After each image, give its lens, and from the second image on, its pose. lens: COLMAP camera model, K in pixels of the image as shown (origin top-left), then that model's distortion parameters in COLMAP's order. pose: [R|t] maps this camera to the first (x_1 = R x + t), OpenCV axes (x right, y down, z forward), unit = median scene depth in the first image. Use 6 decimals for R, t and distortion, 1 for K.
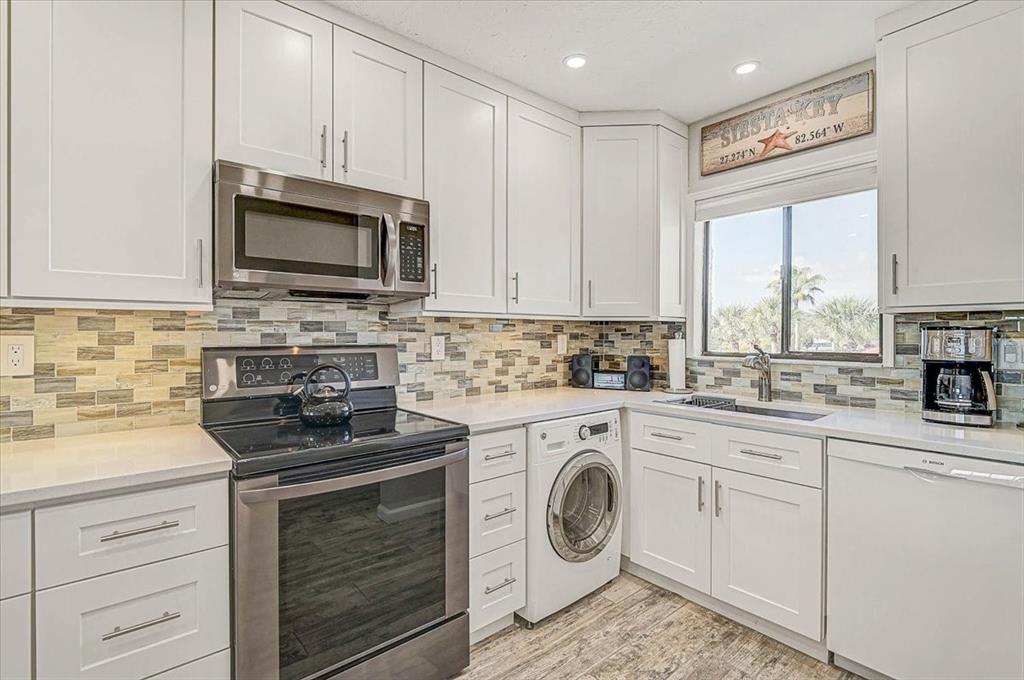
lens RADIAL K [[482.3, 0, 513.7], [0, 482.3, 333.2], [0, 0, 1]] dist [-0.001467, -0.003855]
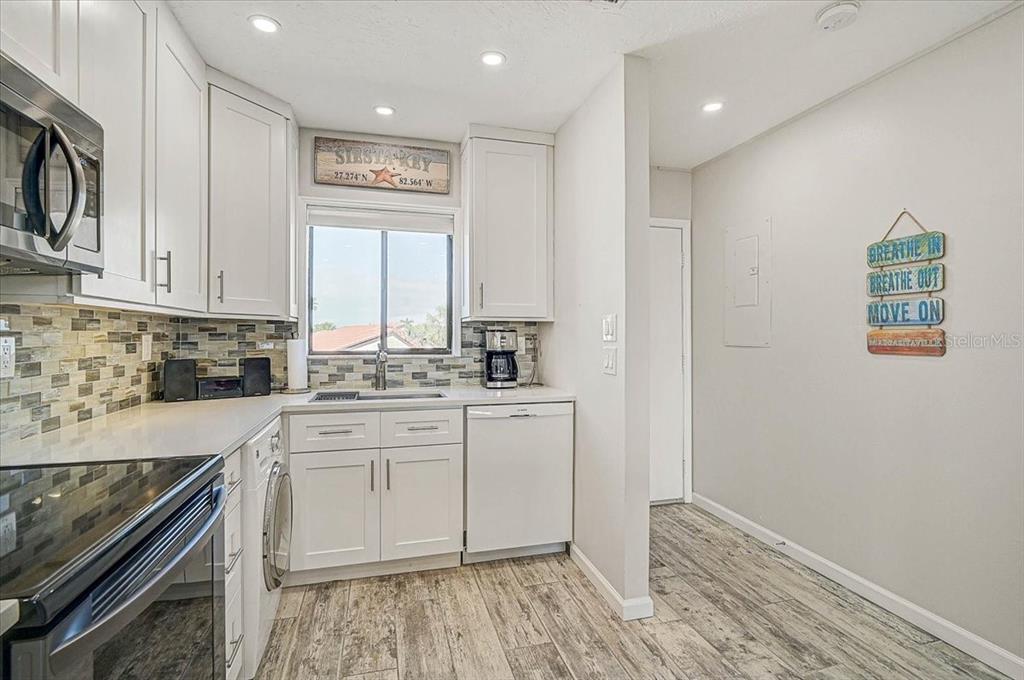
lens RADIAL K [[482.3, 0, 510.8], [0, 482.3, 336.0], [0, 0, 1]] dist [-0.001467, -0.003855]
pose [[0.421196, -0.001780, 0.906968, -0.469363], [-0.002095, 0.999993, 0.002936, 0.002032], [-0.906967, -0.003137, 0.421189, 0.215641]]
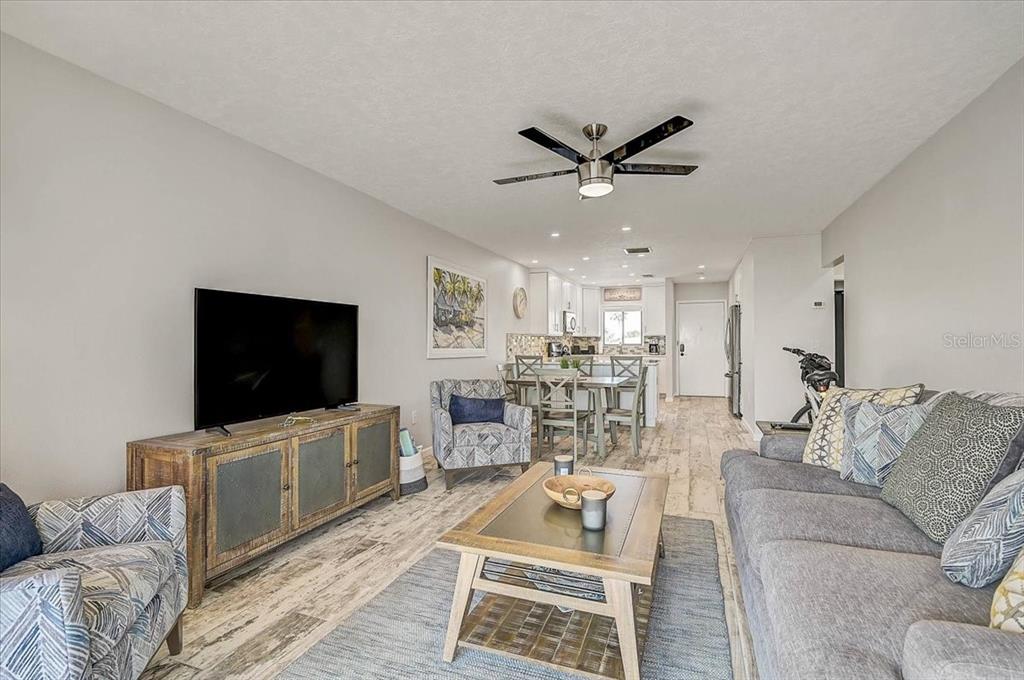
lens RADIAL K [[482.3, 0, 498.3], [0, 482.3, 348.6], [0, 0, 1]] dist [-0.001467, -0.003855]
pose [[0.884995, -0.010775, 0.465475, -2.865525], [0.004829, 0.999891, 0.013965, 0.016122], [-0.465575, -0.010111, 0.884951, -2.724708]]
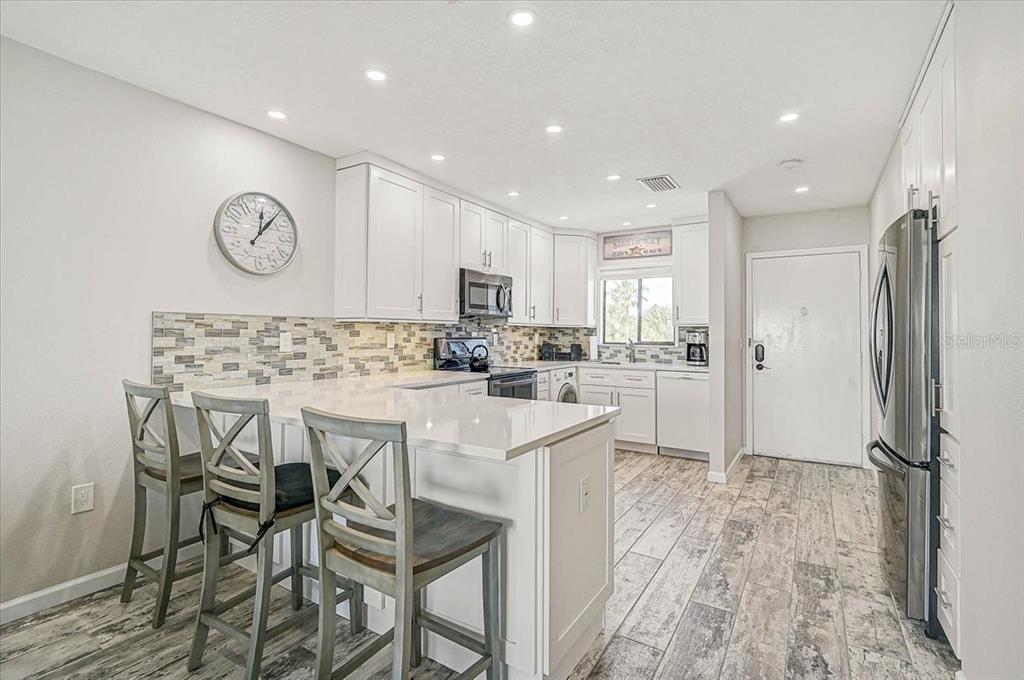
lens RADIAL K [[482.3, 0, 505.4], [0, 482.3, 326.6], [0, 0, 1]] dist [-0.001467, -0.003855]
pose [[0.956447, 0.010005, 0.291736, -0.803641], [-0.006019, 0.999876, -0.014555, 0.004353], [-0.291845, 0.012165, 0.956388, -1.133464]]
